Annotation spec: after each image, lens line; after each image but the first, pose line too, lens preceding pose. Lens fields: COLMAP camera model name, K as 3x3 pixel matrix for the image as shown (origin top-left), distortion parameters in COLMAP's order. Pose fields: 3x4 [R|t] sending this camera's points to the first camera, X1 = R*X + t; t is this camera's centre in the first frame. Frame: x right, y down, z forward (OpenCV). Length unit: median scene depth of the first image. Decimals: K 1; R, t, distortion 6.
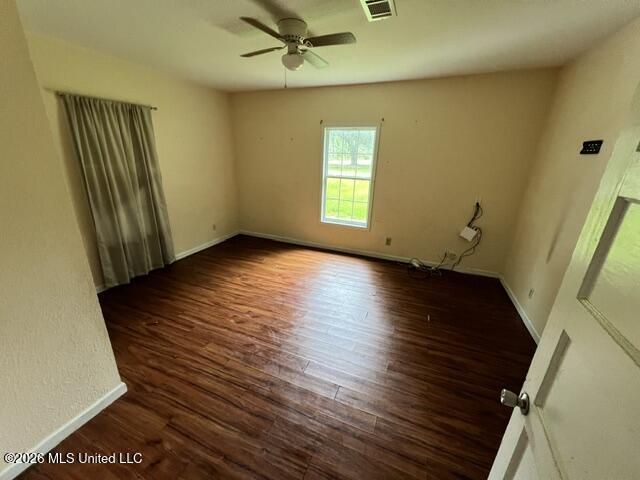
lens RADIAL K [[257.0, 0, 320.0], [0, 257.0, 240.0], [0, 0, 1]] dist [-0.000741, -0.000021]
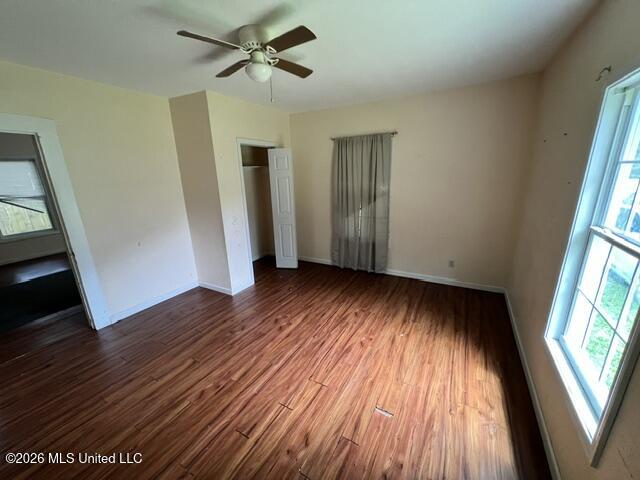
lens RADIAL K [[257.0, 0, 320.0], [0, 257.0, 240.0], [0, 0, 1]] dist [-0.000741, -0.000021]
pose [[-0.114283, 0.246609, -0.962353, 0.539146], [-0.299915, 0.914937, 0.270075, -0.299840], [0.947096, 0.319489, -0.030600, 0.883561]]
